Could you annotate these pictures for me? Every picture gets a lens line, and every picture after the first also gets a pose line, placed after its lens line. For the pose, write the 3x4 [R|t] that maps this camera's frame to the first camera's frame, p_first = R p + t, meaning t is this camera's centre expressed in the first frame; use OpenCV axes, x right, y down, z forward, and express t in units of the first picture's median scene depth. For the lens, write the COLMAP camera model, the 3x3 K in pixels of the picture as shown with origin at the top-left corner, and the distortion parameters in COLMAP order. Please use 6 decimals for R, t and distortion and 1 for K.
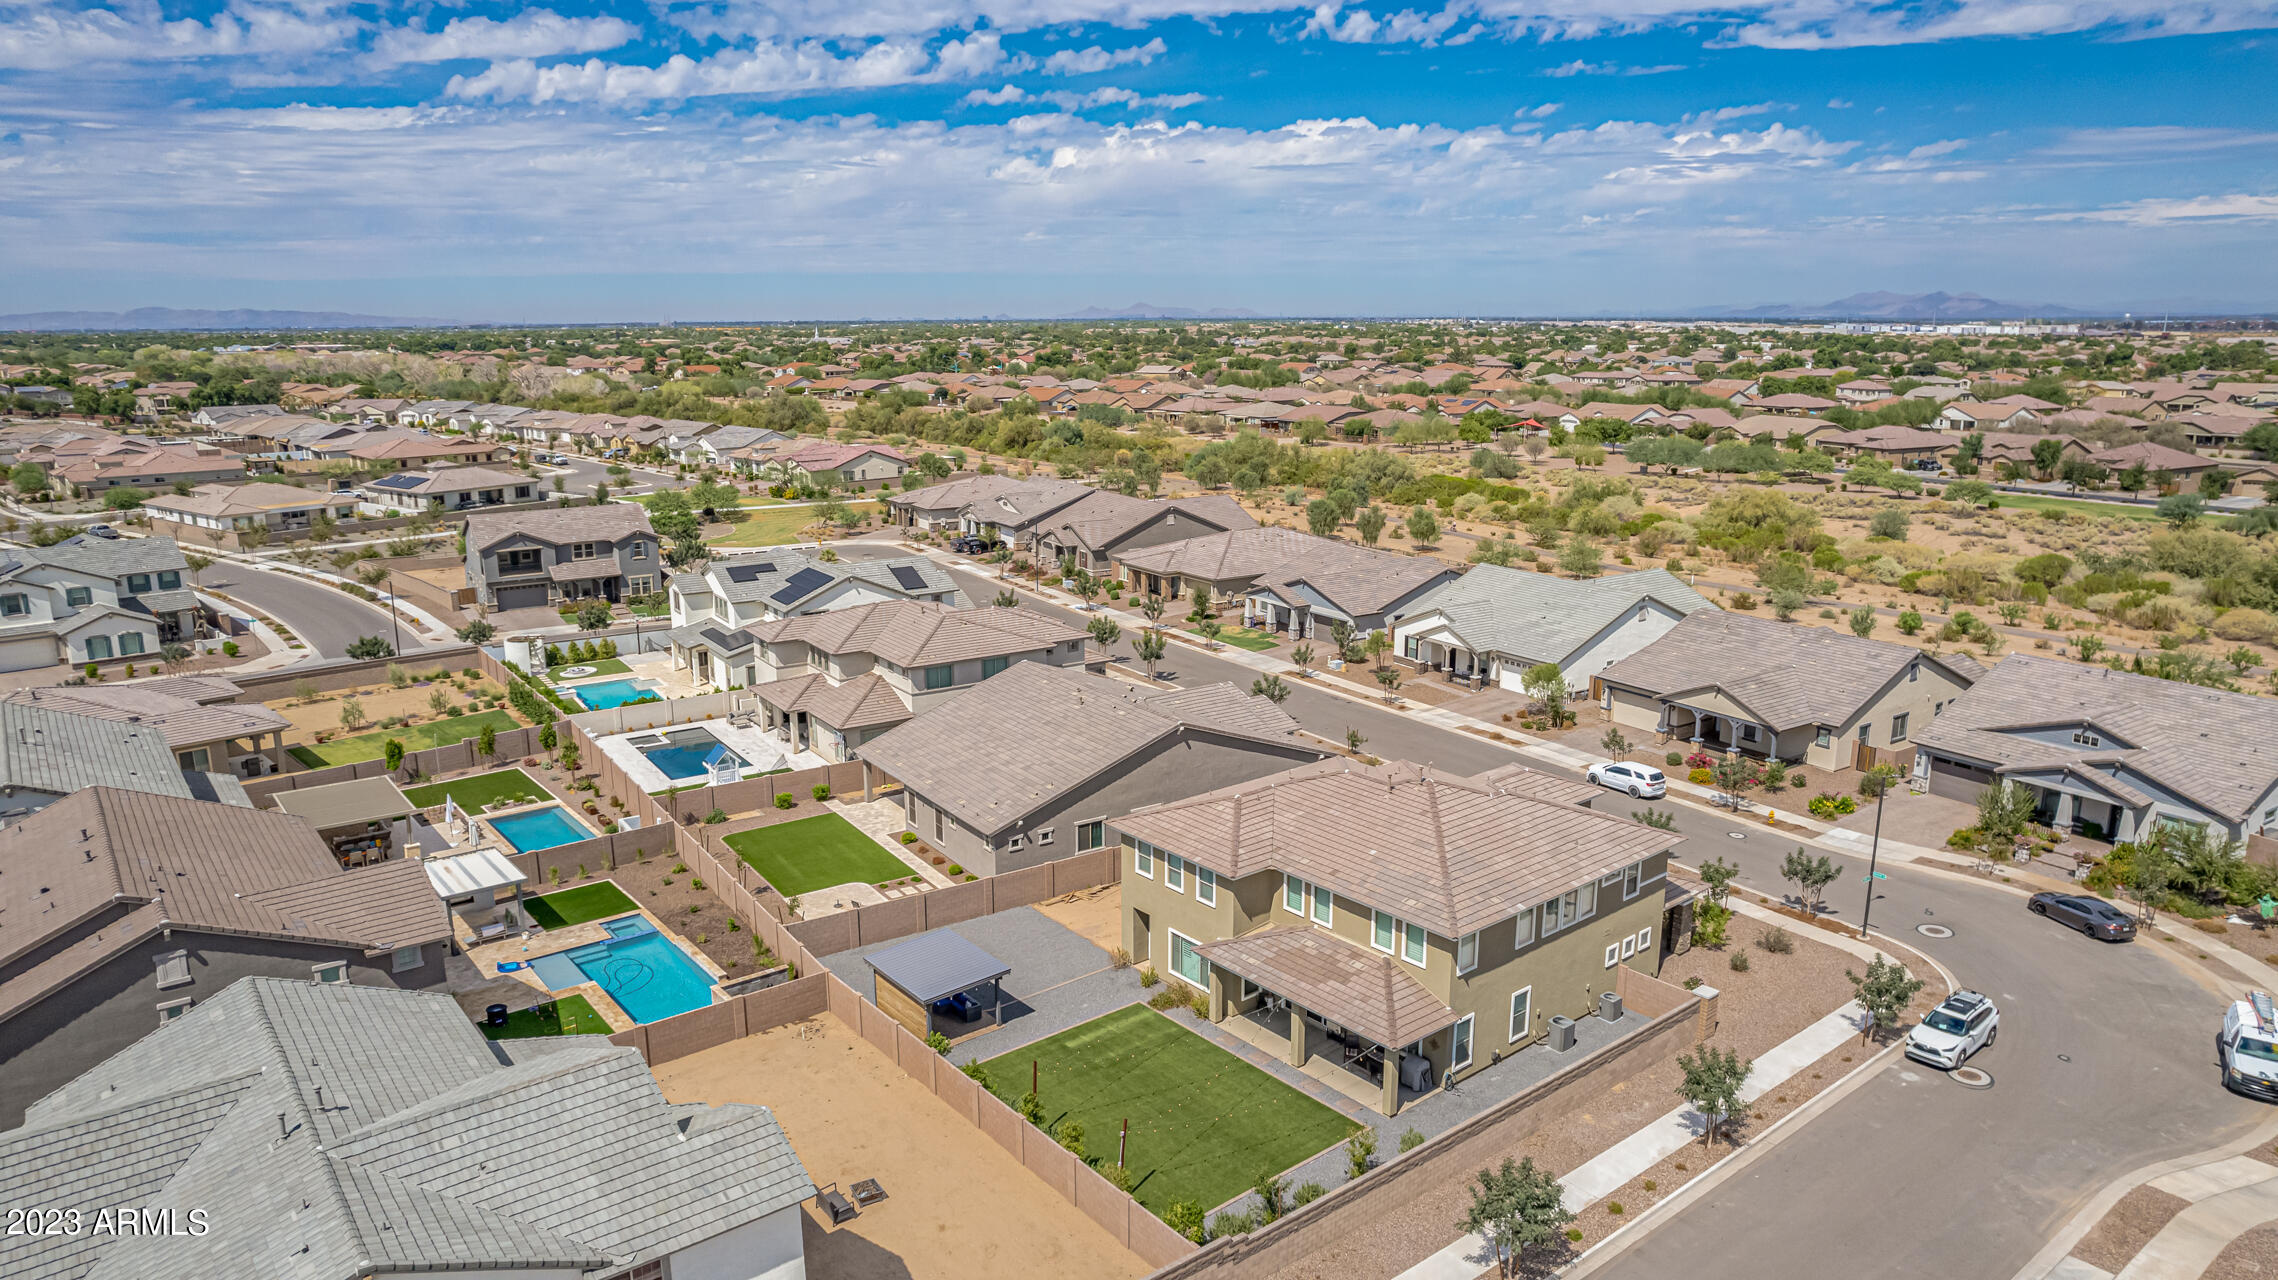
lens RADIAL K [[1455.1, 0, 1142.7], [0, 1455.1, 649.9], [0, 0, 1]] dist [-0.071361, 0.067668]
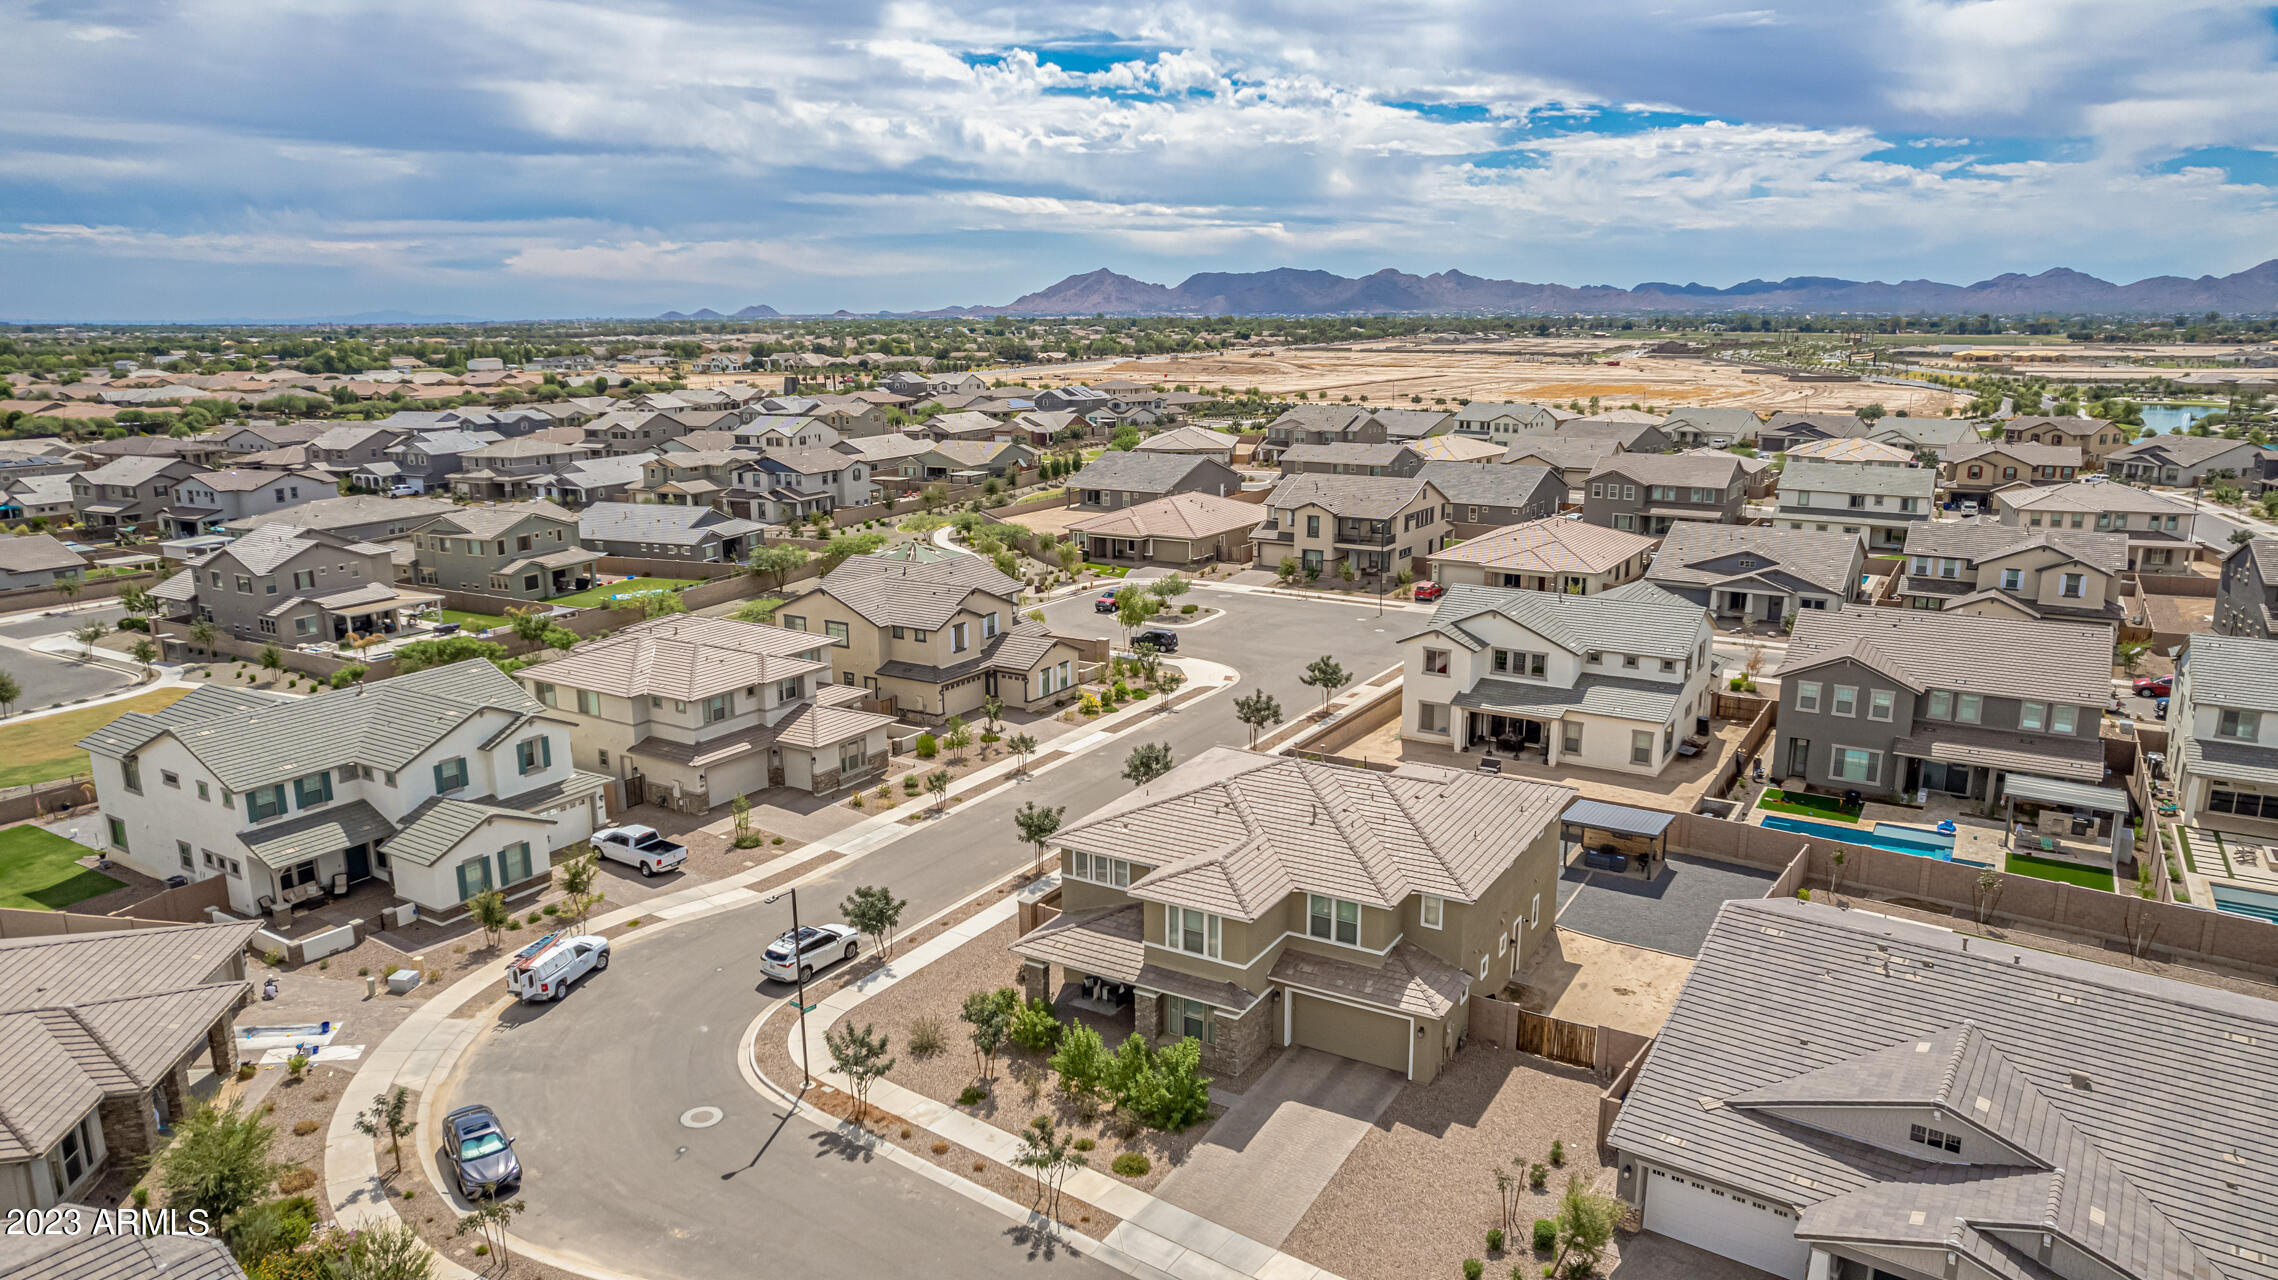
lens RADIAL K [[1450.9, 0, 1148.3], [0, 1450.9, 688.1], [0, 0, 1]] dist [-0.047629, 0.021729]
pose [[-0.942169, 0.093778, -0.321750, 0.509990], [-0.066042, 0.889276, 0.452578, -0.340624], [0.328566, 0.447654, -0.831655, 1.485732]]
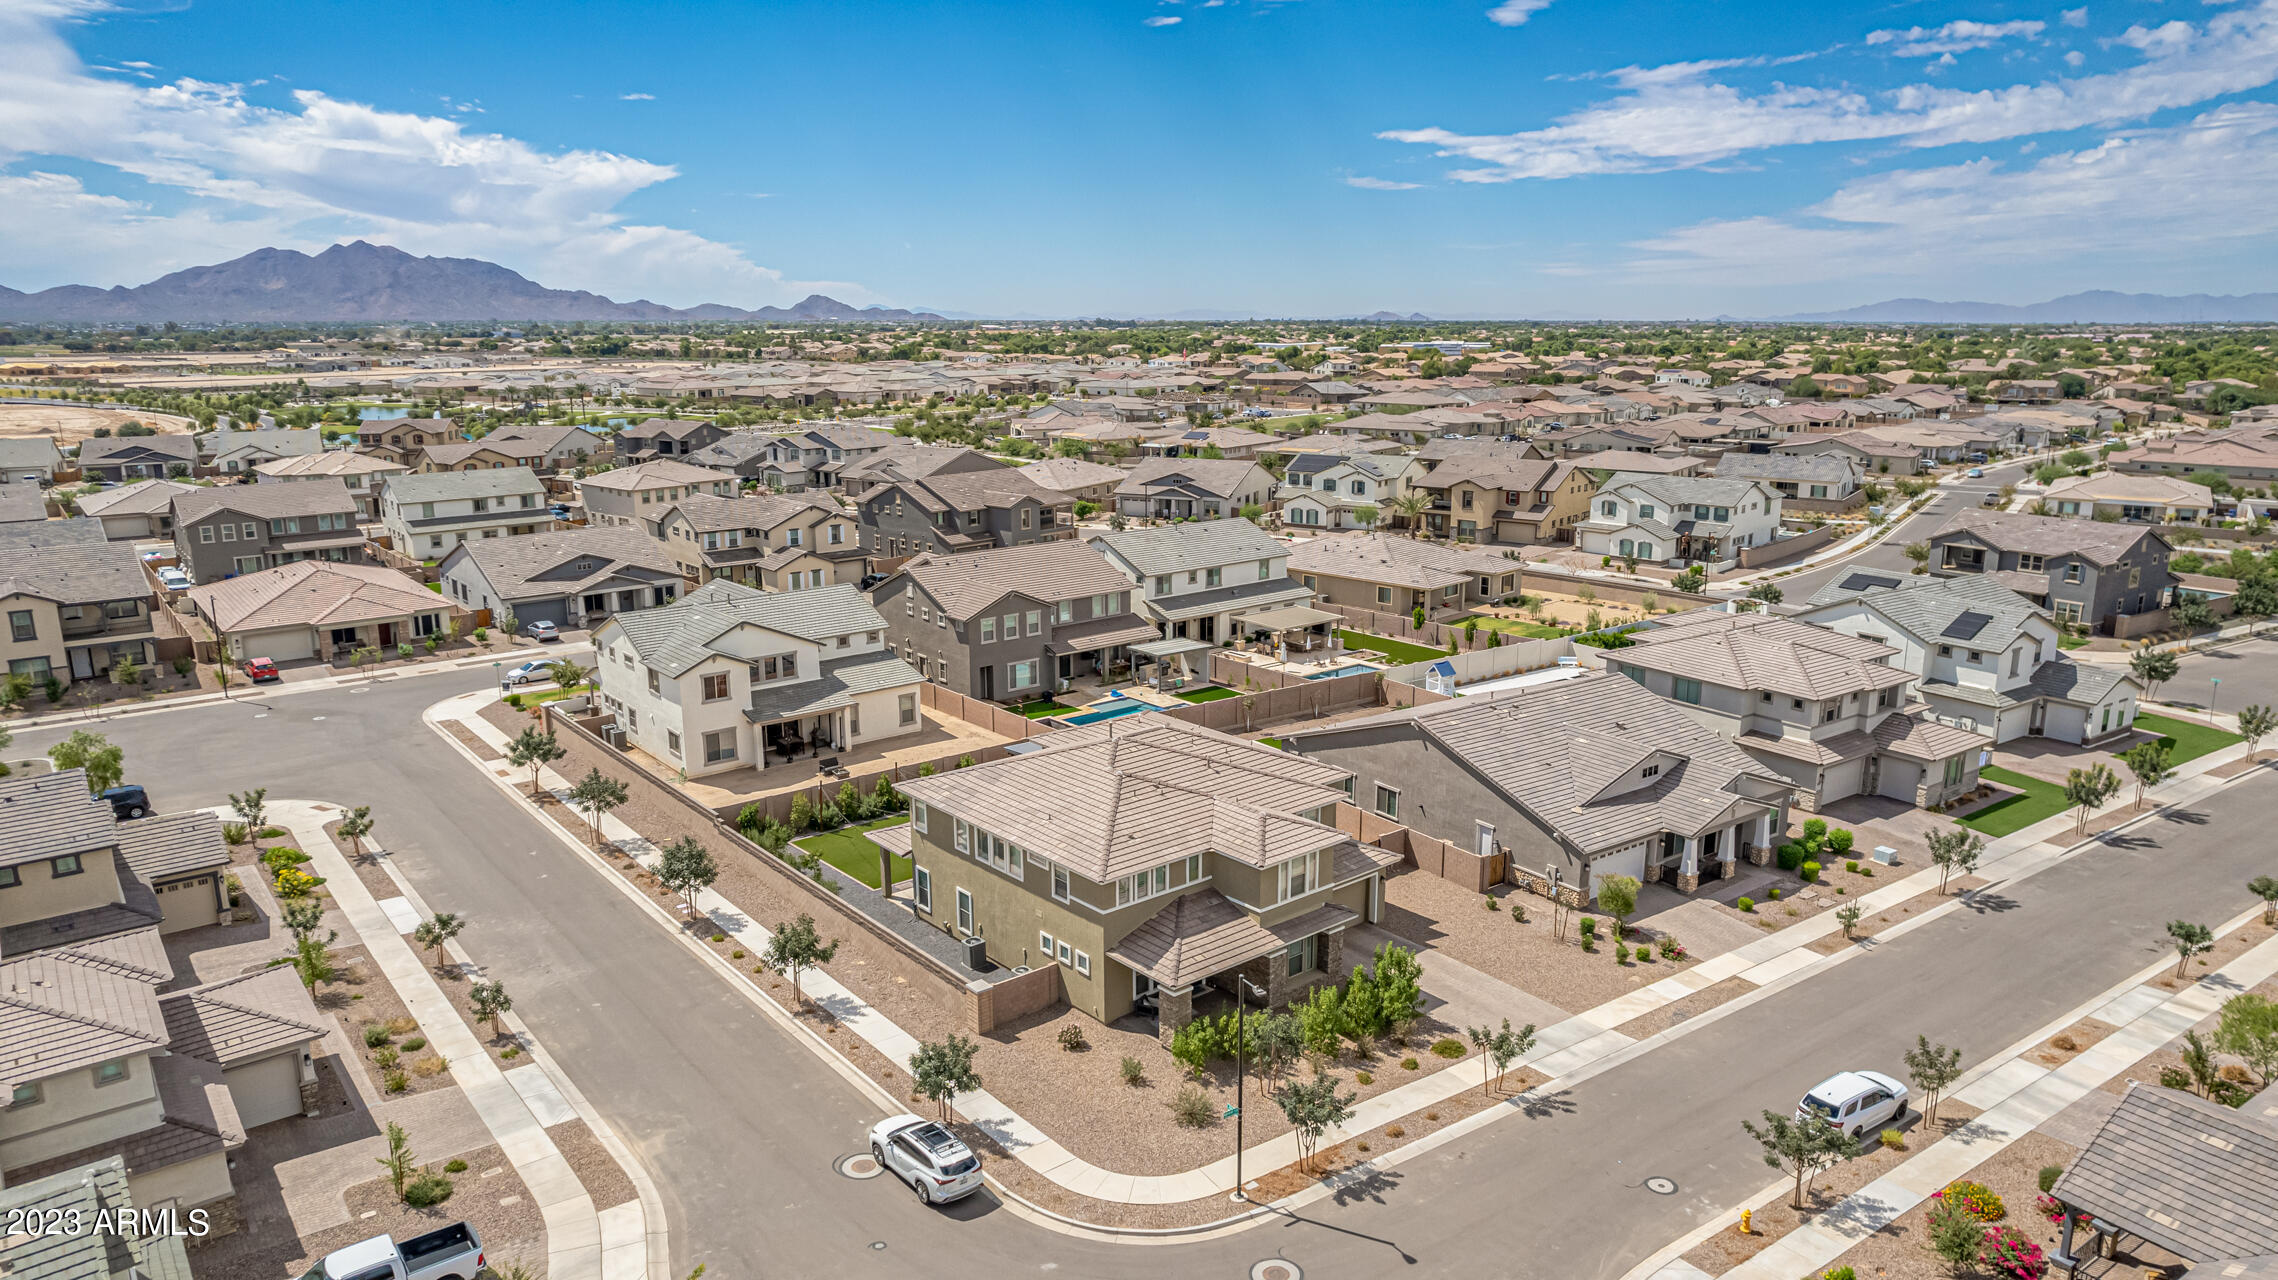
lens RADIAL K [[1455.1, 0, 1142.7], [0, 1455.1, 649.9], [0, 0, 1]] dist [-0.071361, 0.067668]
pose [[0.012107, 0.230133, -0.973084, 1.023957], [-0.223881, 0.949073, 0.221669, -0.180509], [0.974541, 0.215172, 0.063013, 0.773819]]
